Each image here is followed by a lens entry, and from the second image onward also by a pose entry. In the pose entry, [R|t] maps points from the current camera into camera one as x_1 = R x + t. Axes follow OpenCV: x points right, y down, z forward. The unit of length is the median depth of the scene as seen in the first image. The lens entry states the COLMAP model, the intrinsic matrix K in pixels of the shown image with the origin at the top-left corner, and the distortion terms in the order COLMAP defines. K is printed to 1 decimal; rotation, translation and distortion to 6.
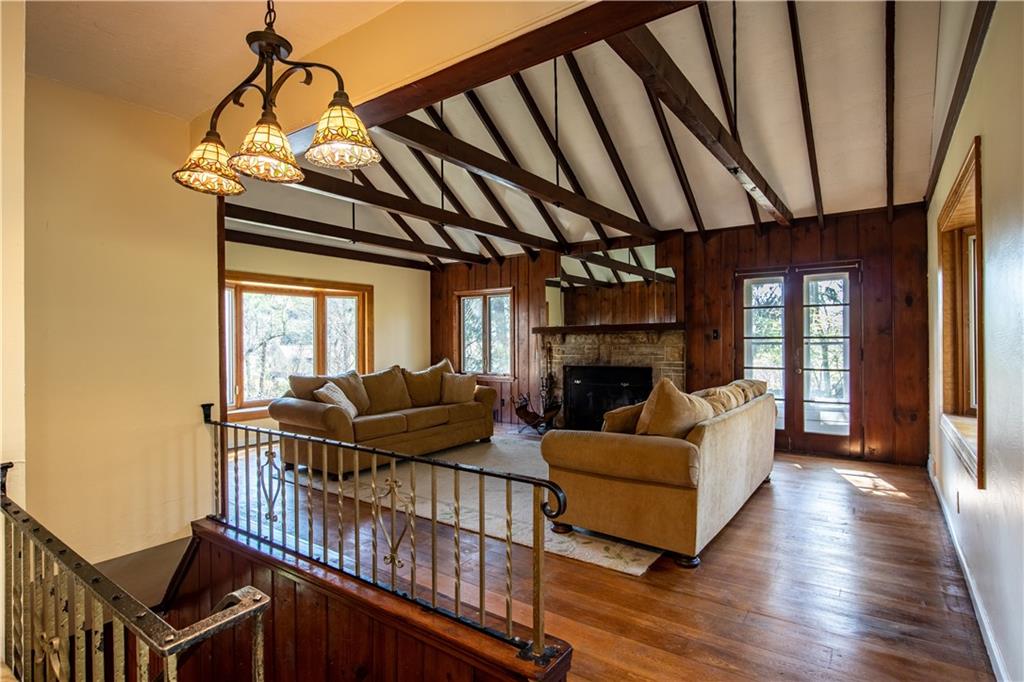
lens RADIAL K [[510.4, 0, 522.4], [0, 510.4, 341.2], [0, 0, 1]] dist [-0.005360, -0.000249]
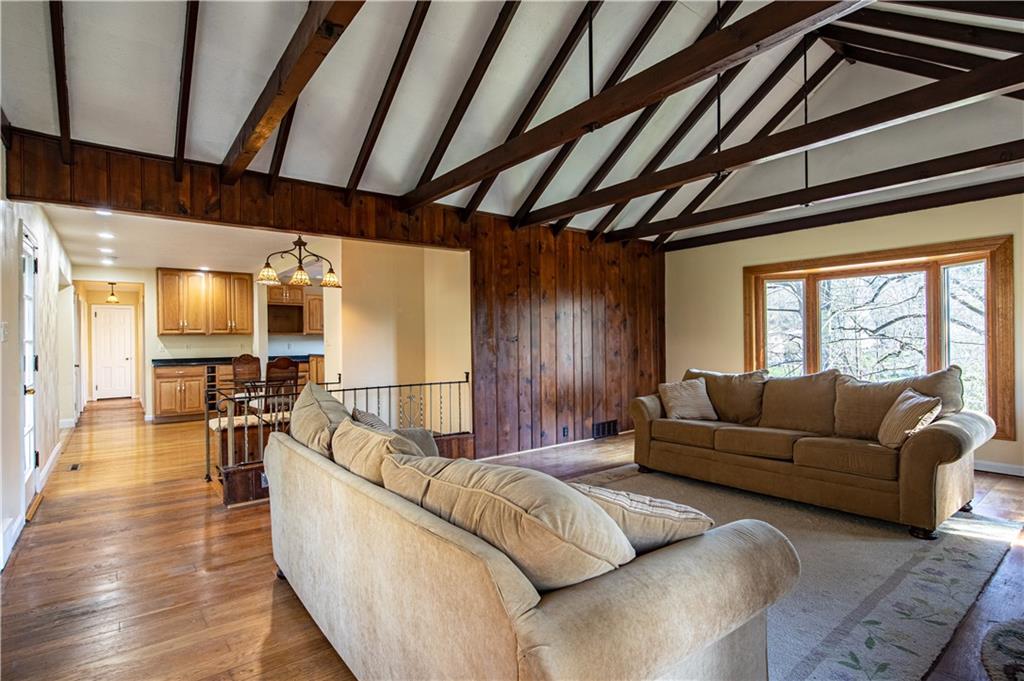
lens RADIAL K [[510.4, 0, 522.4], [0, 510.4, 340.7], [0, 0, 1]] dist [-0.005360, -0.000249]
pose [[-0.263061, 0.010229, -0.964725, 0.460544], [0.012361, 0.999897, 0.007231, -0.000333], [0.964700, -0.010023, -0.263160, 0.693293]]
